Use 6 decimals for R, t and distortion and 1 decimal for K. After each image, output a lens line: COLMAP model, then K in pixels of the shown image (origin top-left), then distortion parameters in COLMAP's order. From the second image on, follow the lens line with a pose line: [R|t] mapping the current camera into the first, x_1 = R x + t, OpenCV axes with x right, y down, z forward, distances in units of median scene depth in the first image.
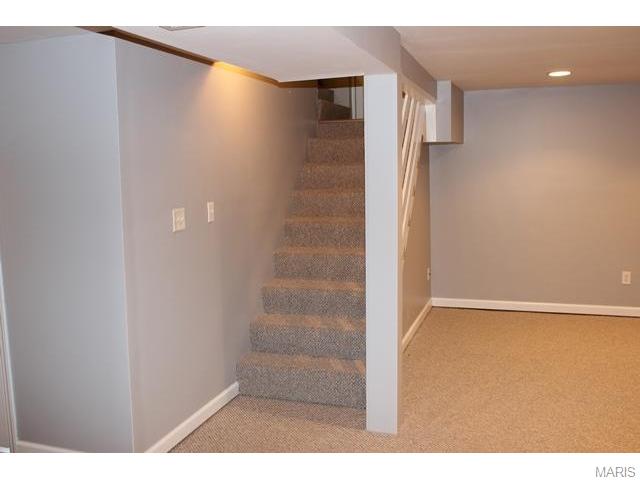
lens RADIAL K [[599.3, 0, 317.3], [0, 599.3, 234.6], [0, 0, 1]] dist [-0.054908, 0.000000]
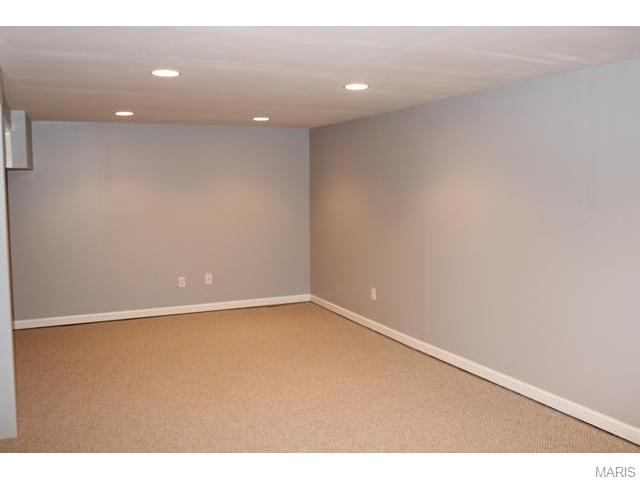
lens RADIAL K [[599.3, 0, 317.5], [0, 599.3, 236.6], [0, 0, 1]] dist [-0.054908, 0.000000]
pose [[0.734767, -0.043811, 0.676904, -0.116339], [0.070805, 0.997414, -0.012302, 0.015932], [-0.674615, 0.056967, 0.735969, -0.119148]]
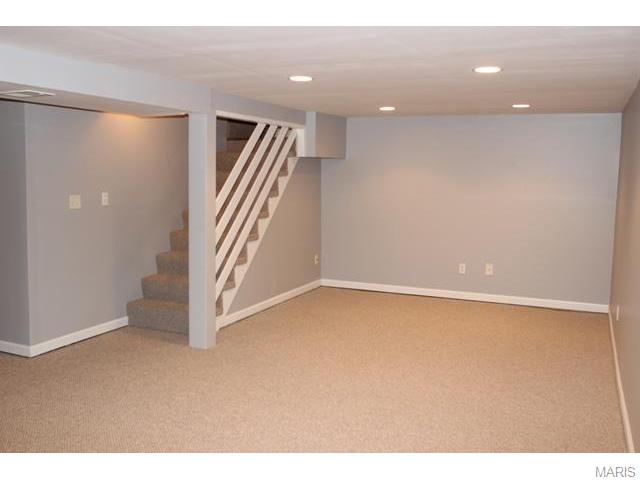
lens RADIAL K [[599.3, 0, 320.0], [0, 599.3, 236.6], [0, 0, 1]] dist [-0.054908, 0.000000]
pose [[0.994540, 0.045927, -0.093708, 0.374798], [-0.046855, 0.998872, -0.007726, 0.031966], [0.093247, 0.012074, 0.995570, -0.333731]]
